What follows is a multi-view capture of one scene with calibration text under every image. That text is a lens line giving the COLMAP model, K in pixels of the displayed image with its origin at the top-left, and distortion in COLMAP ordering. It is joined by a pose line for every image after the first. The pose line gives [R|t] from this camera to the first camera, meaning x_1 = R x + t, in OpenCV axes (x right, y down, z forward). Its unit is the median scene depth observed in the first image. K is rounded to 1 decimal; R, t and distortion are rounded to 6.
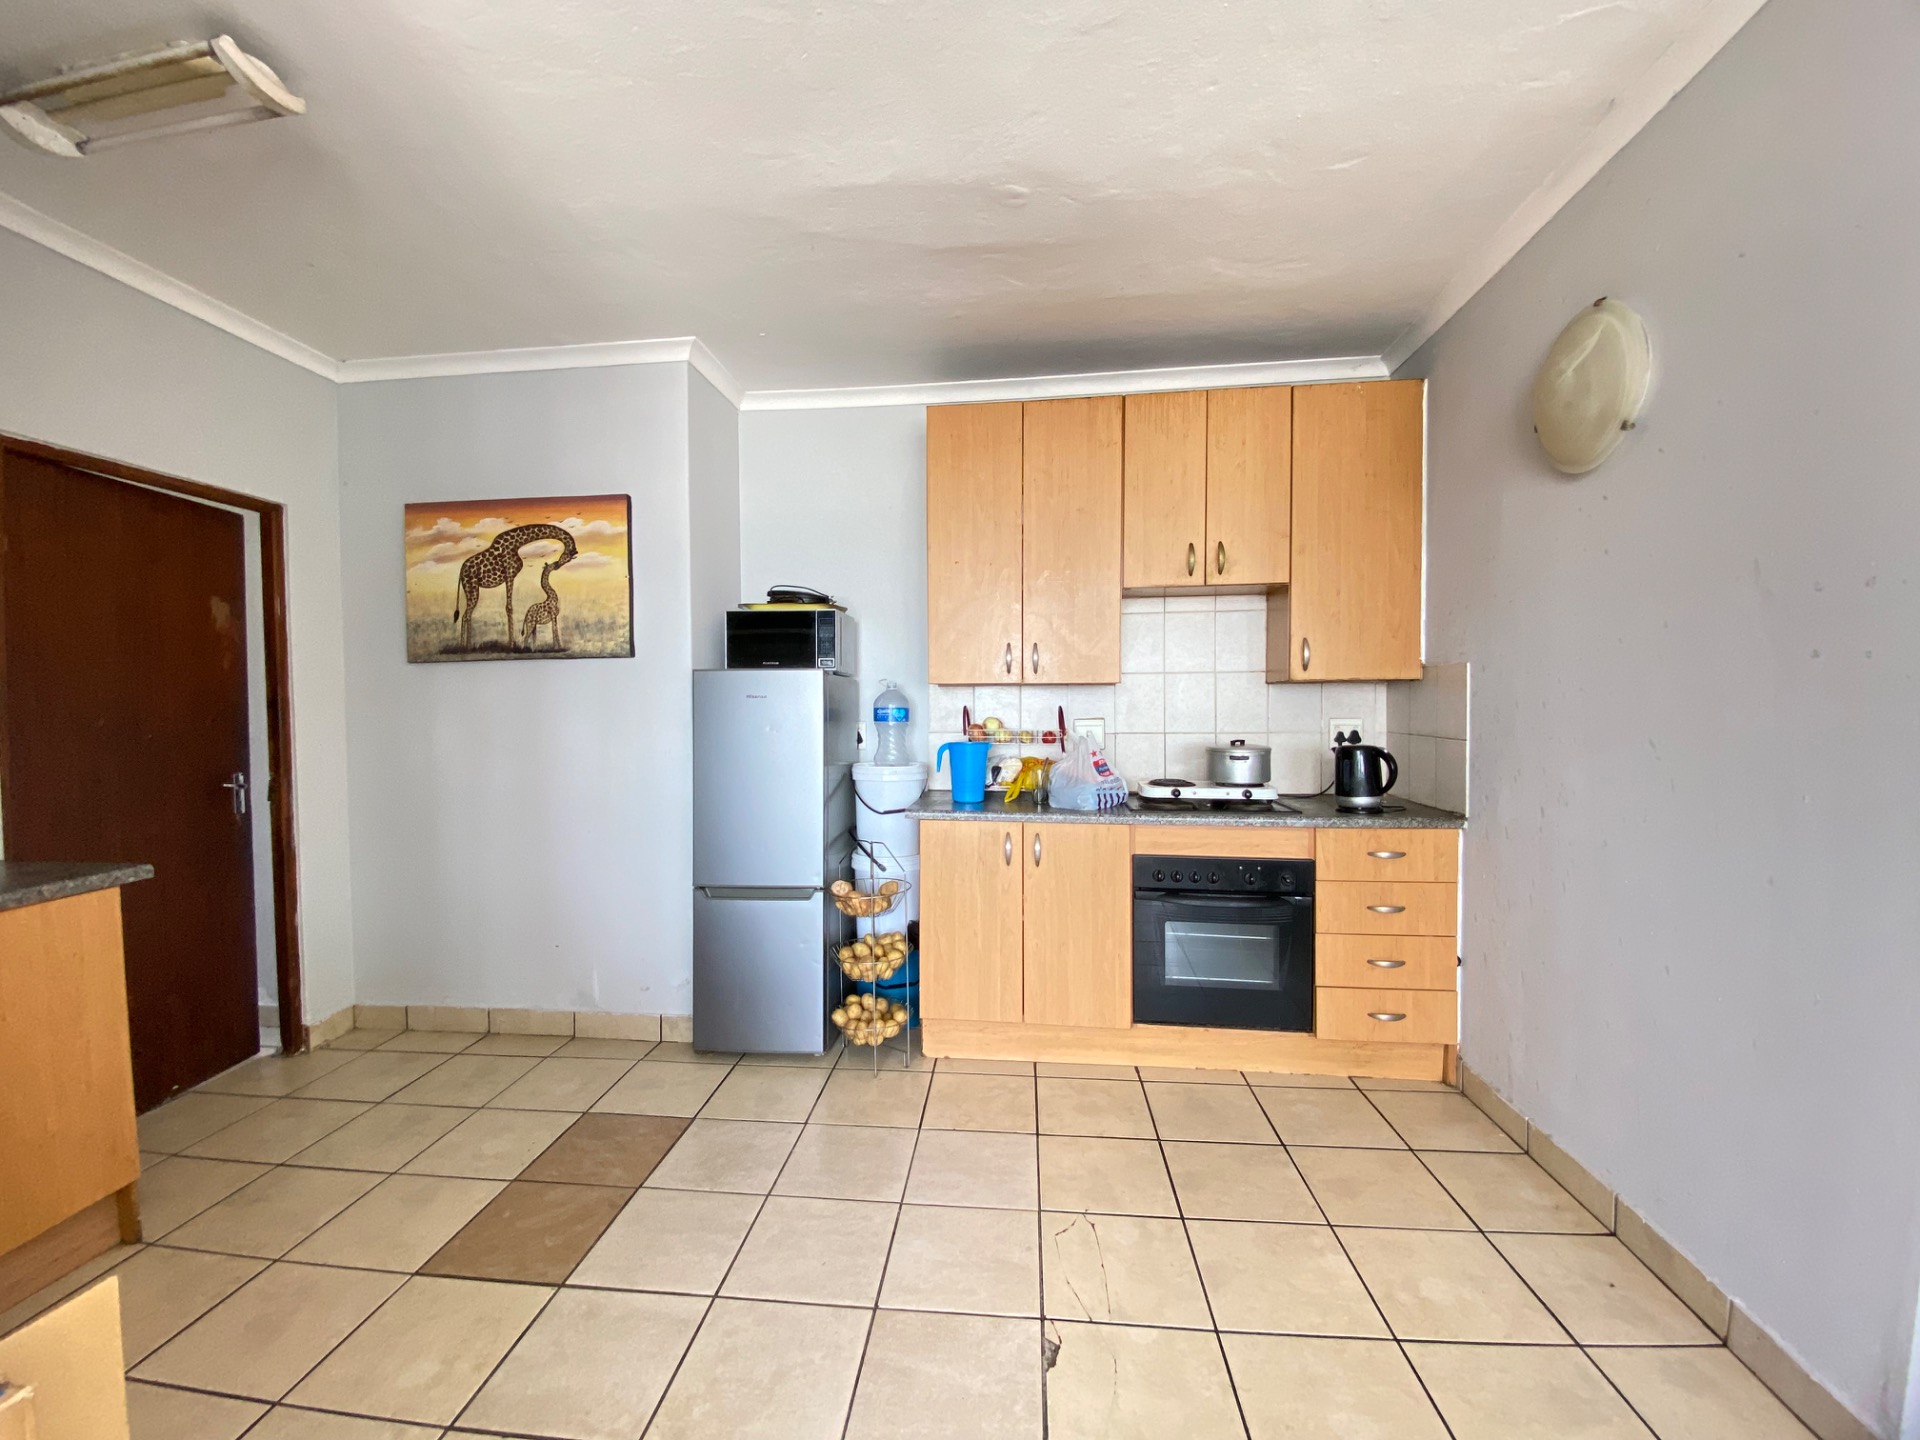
lens RADIAL K [[782.7, 0, 942.1], [0, 782.7, 719.8], [0, 0, 1]] dist [0.014219, -0.016034]
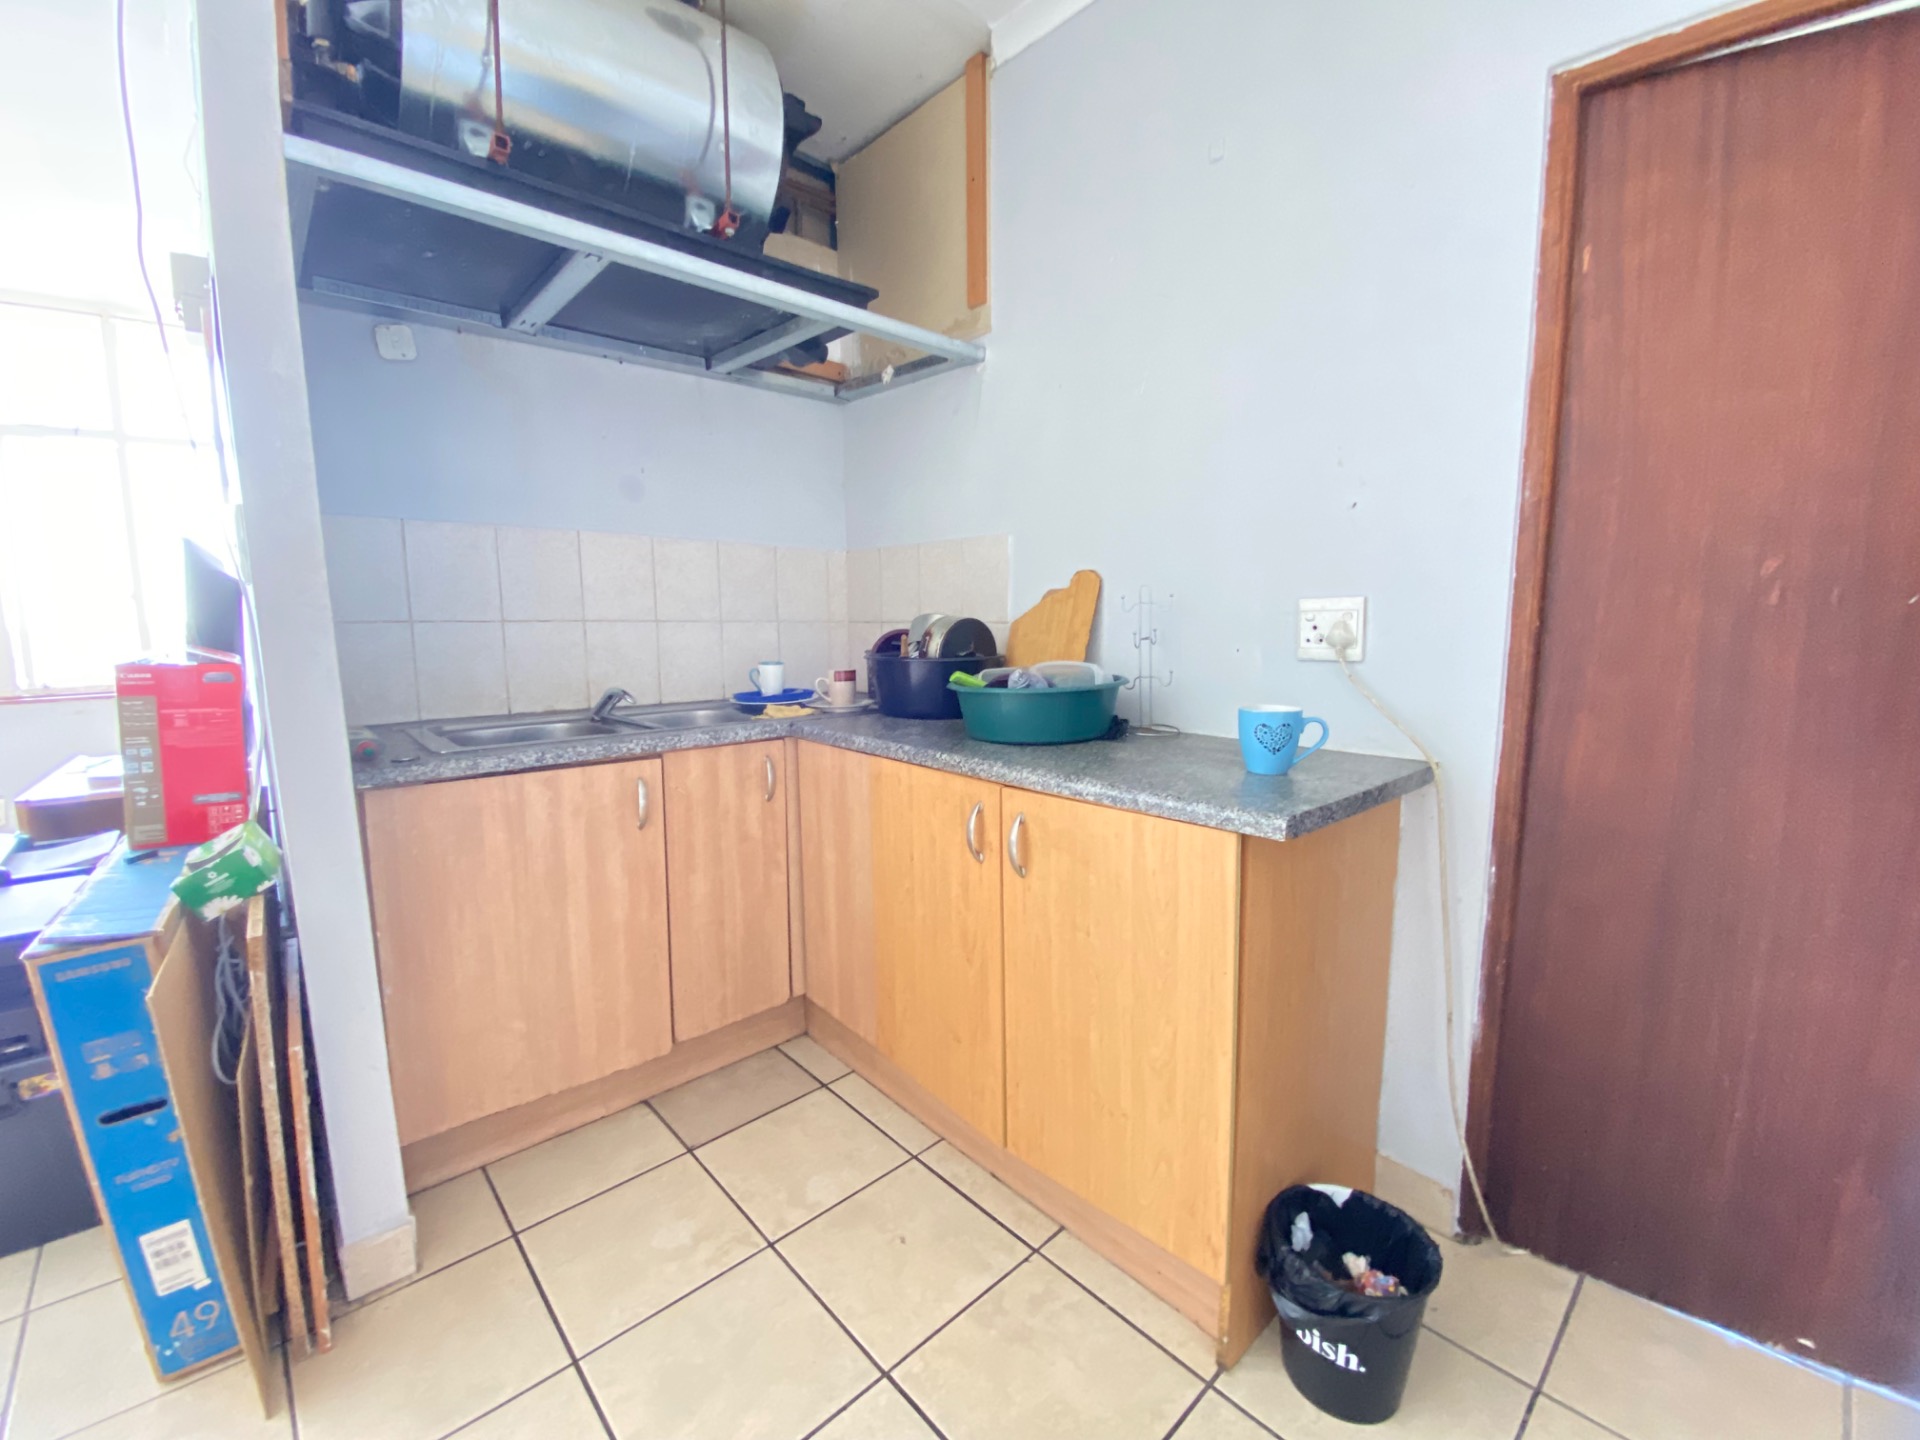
lens RADIAL K [[782.7, 0, 952.0], [0, 782.7, 719.8], [0, 0, 1]] dist [0.014219, -0.016034]
pose [[-0.665709, 0.113404, -0.737544, -0.308515], [-0.009349, 0.987039, 0.160205, 0.019401], [0.746153, 0.113545, -0.656021, 0.805296]]
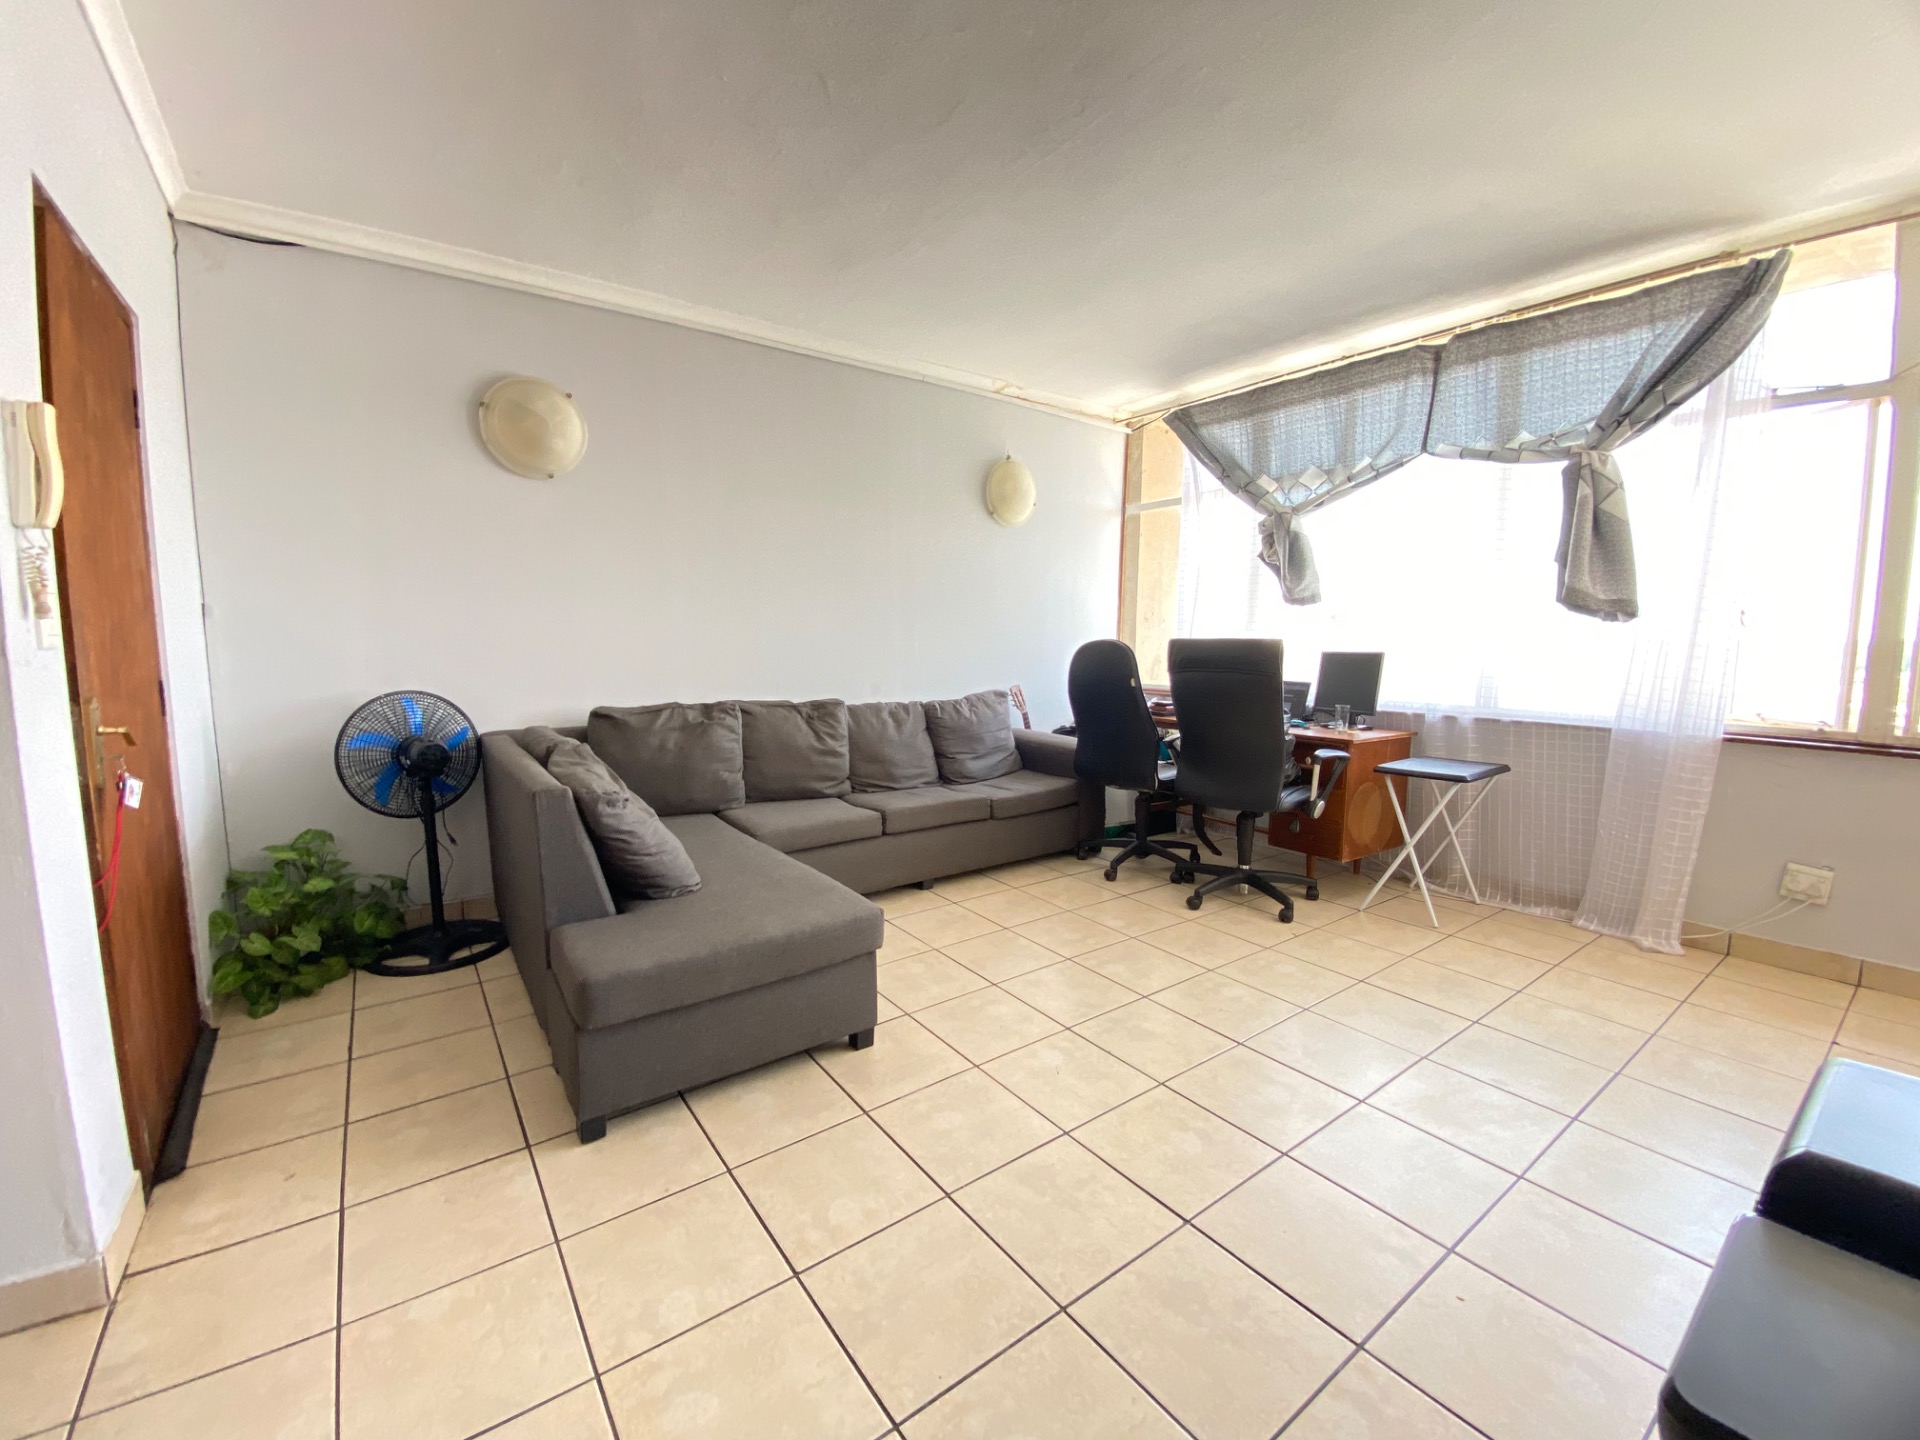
lens RADIAL K [[782.7, 0, 947.7], [0, 782.7, 717.4], [0, 0, 1]] dist [0.014219, -0.016034]
pose [[-0.664524, -0.078747, 0.743106, -0.157041], [0.022722, 0.991843, 0.125425, 0.020966], [-0.746922, 0.100233, -0.657314, 0.293052]]
